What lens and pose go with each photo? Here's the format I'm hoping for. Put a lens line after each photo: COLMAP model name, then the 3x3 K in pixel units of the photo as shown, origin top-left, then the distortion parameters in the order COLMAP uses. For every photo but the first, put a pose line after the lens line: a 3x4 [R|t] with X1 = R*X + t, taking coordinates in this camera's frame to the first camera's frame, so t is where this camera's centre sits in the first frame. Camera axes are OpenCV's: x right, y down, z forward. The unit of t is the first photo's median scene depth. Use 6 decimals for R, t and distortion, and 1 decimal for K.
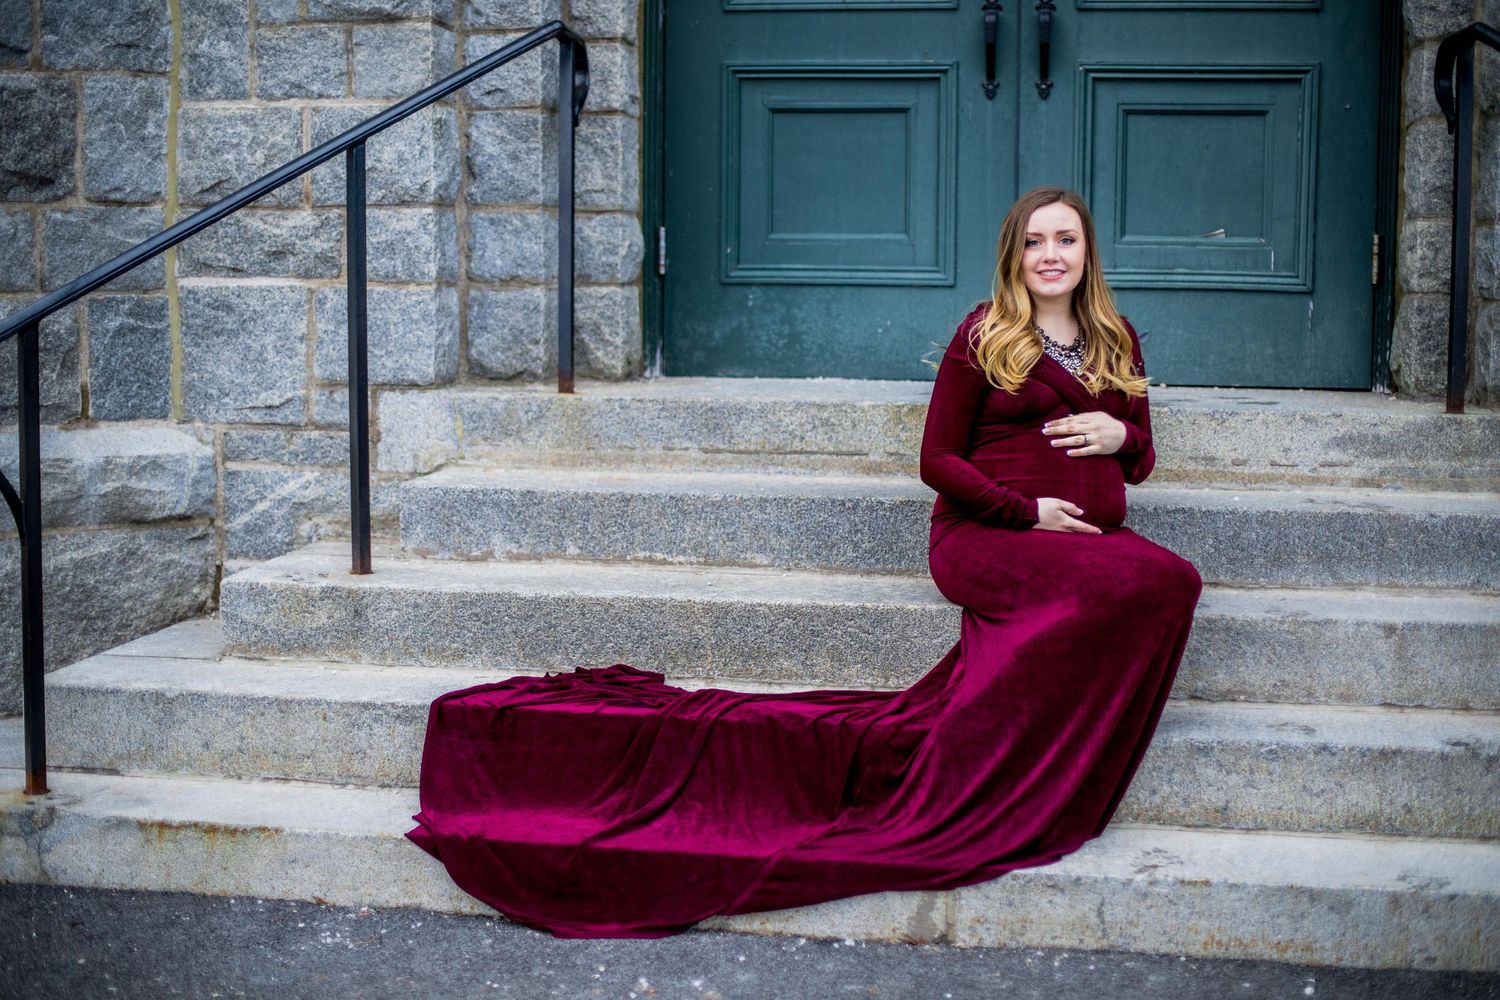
lens RADIAL K [[2155.6, 0, 747.8], [0, 2155.6, 498.6], [0, 0, 1]] dist [-0.131835, 0.000000]
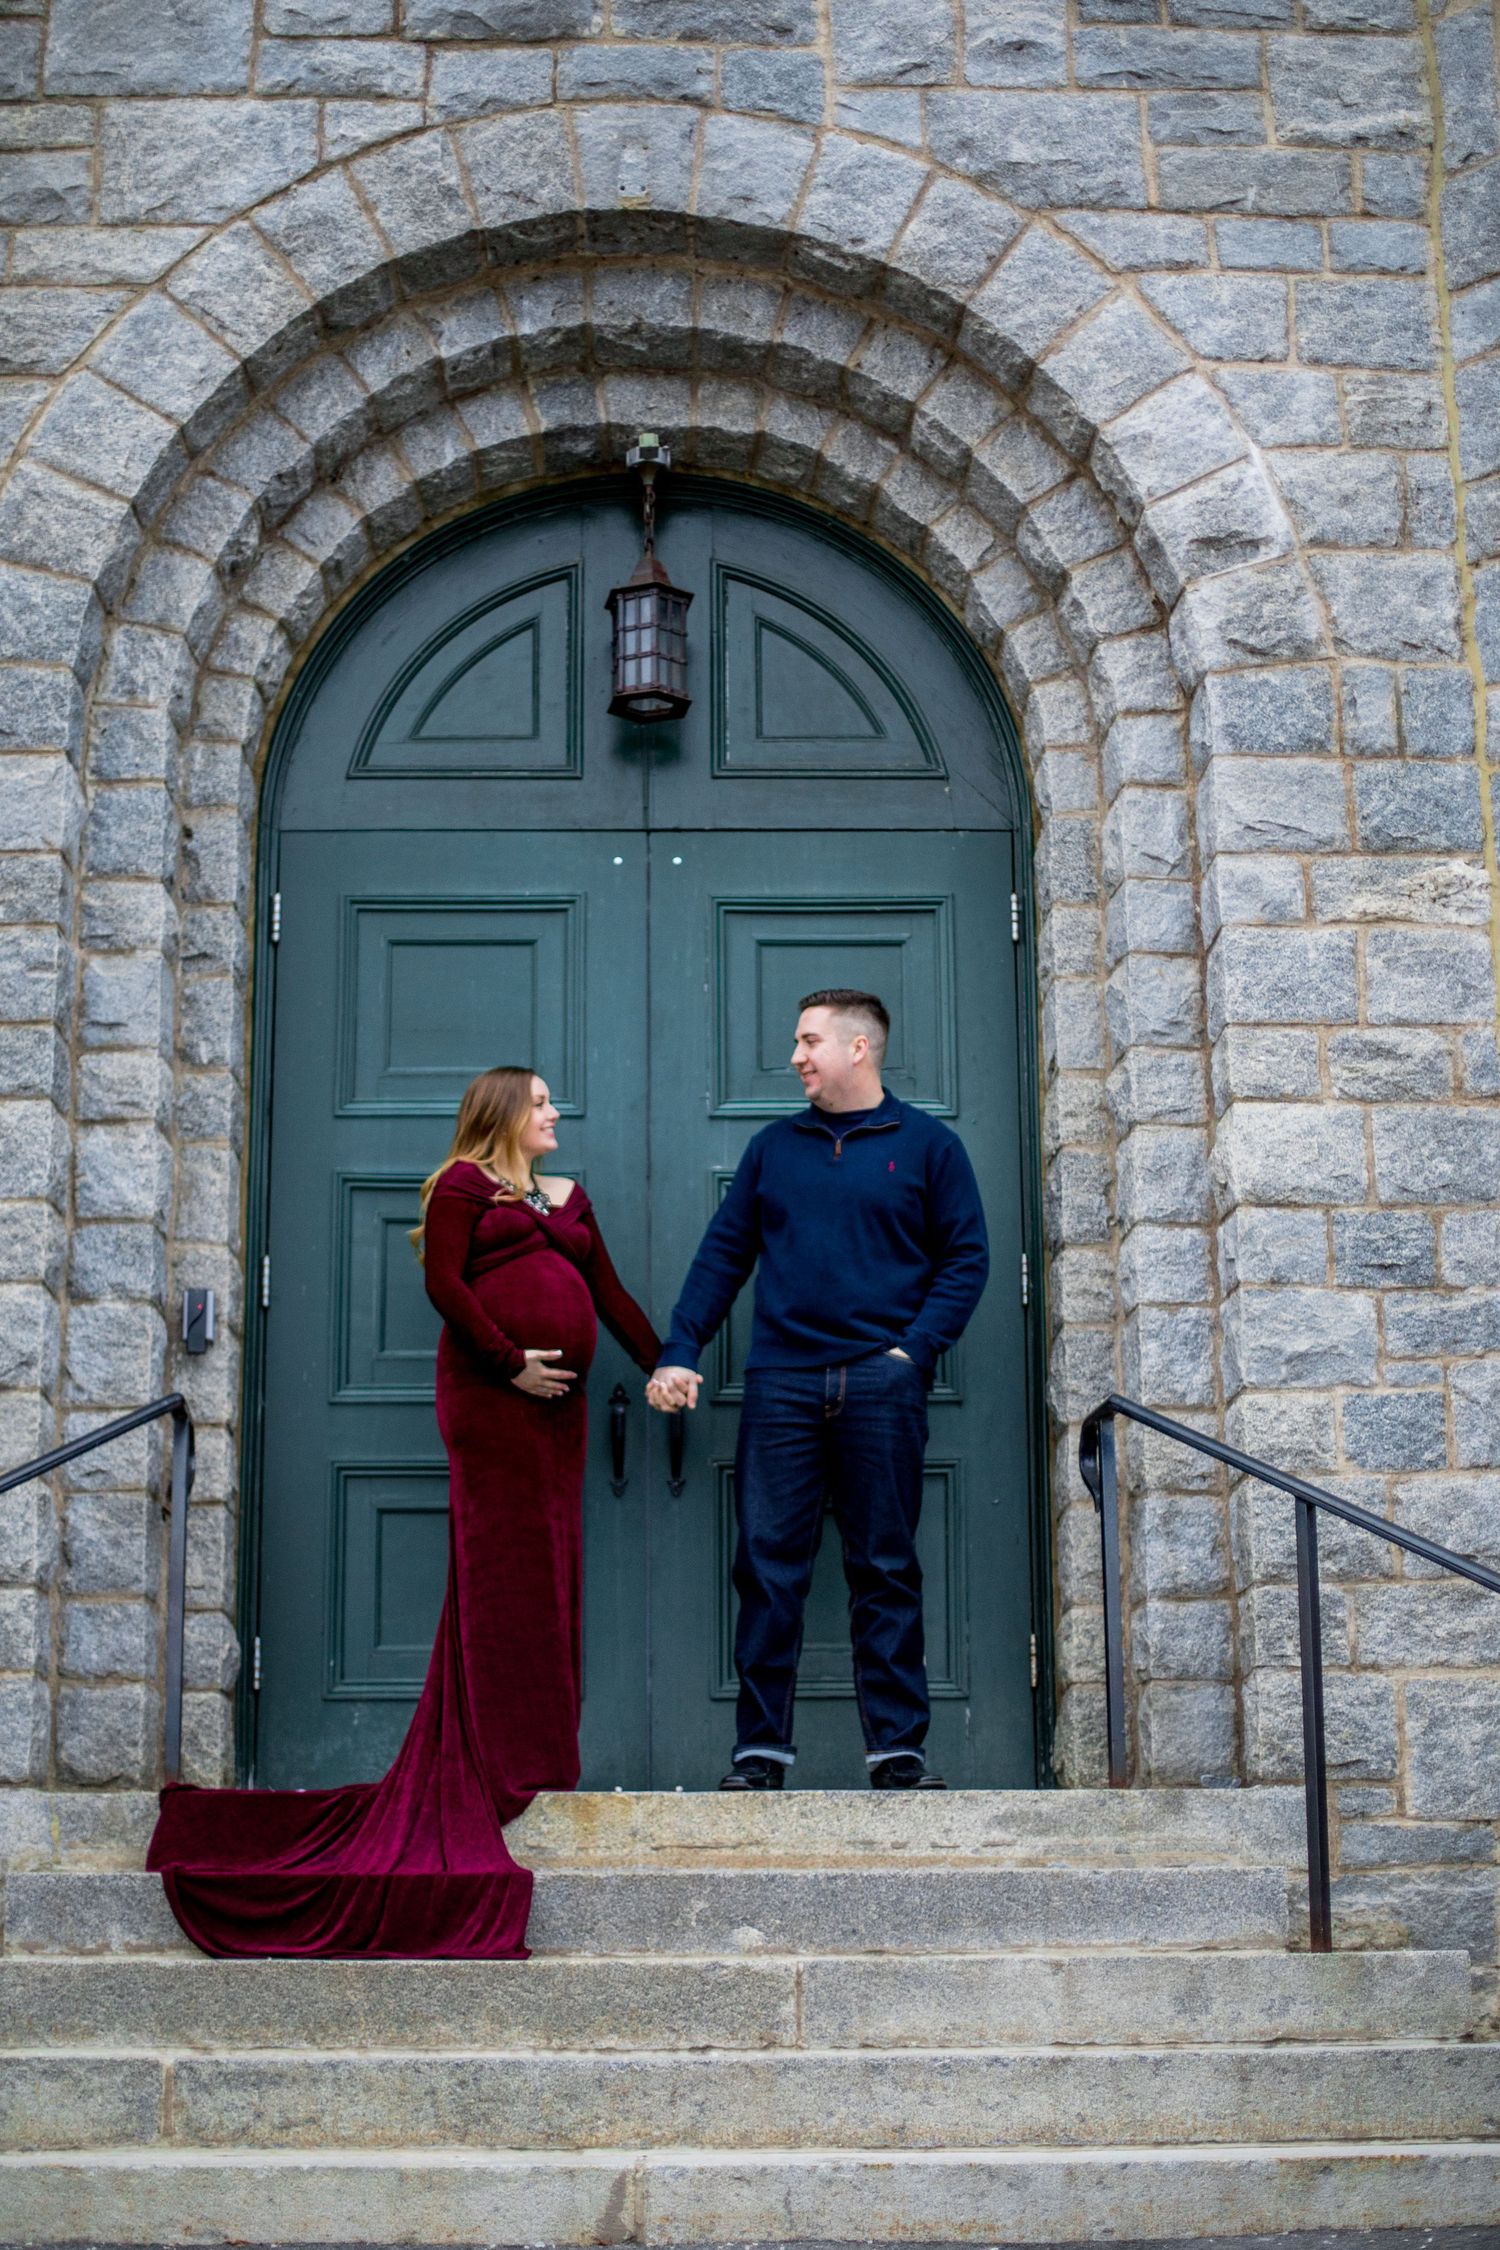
lens RADIAL K [[3233.5, 0, 750.2], [0, 3233.5, 1125.1], [0, 0, 1]] dist [-0.131835, 0.000000]
pose [[0.983131, 0.030019, 0.180421, -0.095340], [0.034833, 0.937654, -0.345819, 0.160118], [-0.179554, 0.346270, 0.920792, -0.384605]]
